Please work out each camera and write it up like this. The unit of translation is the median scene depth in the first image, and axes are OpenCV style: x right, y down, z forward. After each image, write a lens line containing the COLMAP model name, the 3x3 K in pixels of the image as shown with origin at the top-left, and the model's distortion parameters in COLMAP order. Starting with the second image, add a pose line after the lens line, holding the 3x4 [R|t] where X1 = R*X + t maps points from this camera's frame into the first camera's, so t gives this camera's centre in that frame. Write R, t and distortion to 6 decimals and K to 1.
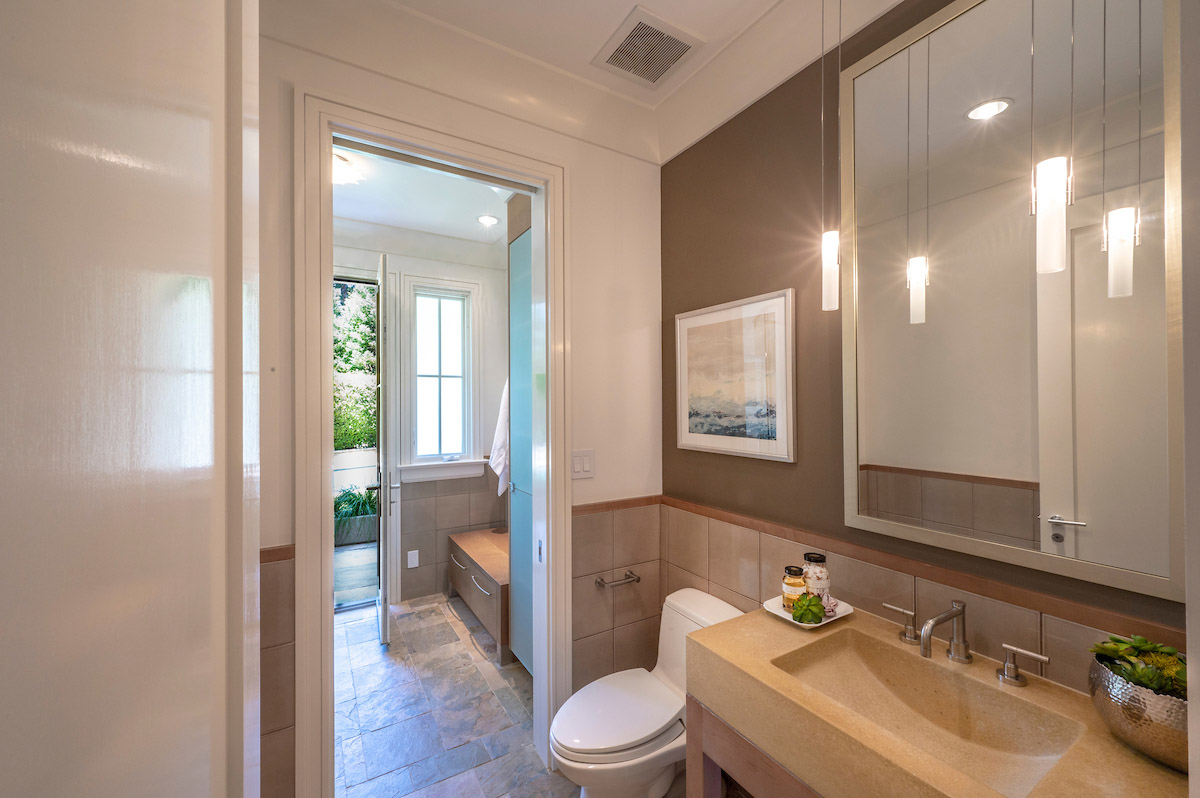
lens RADIAL K [[480.1, 0, 600.6], [0, 480.1, 400.2], [0, 0, 1]] dist [0.000389, 0.000384]
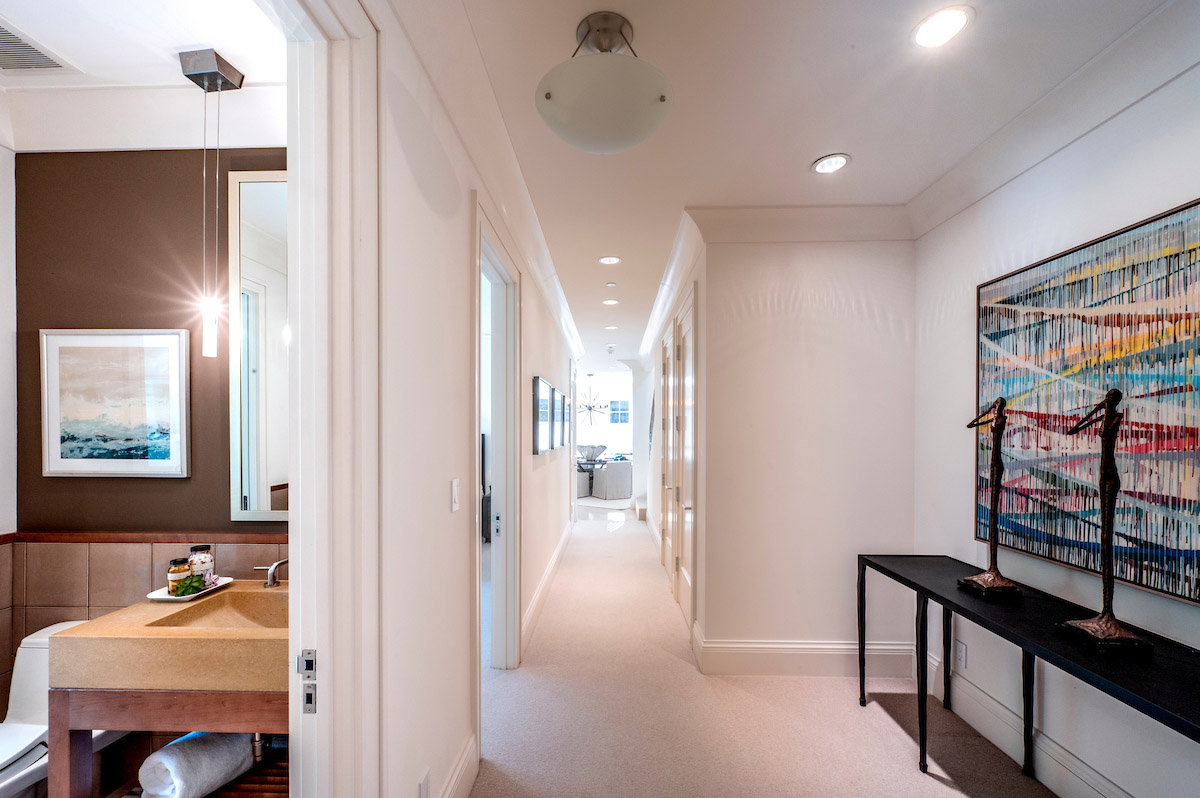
lens RADIAL K [[480.1, 0, 589.1], [0, 480.1, 437.7], [0, 0, 1]] dist [0.000389, 0.000384]
pose [[0.546989, 0.002036, 0.837138, -0.043108], [-0.005048, 0.999987, 0.000867, 0.024756], [-0.837125, -0.004700, 0.546992, -0.434652]]
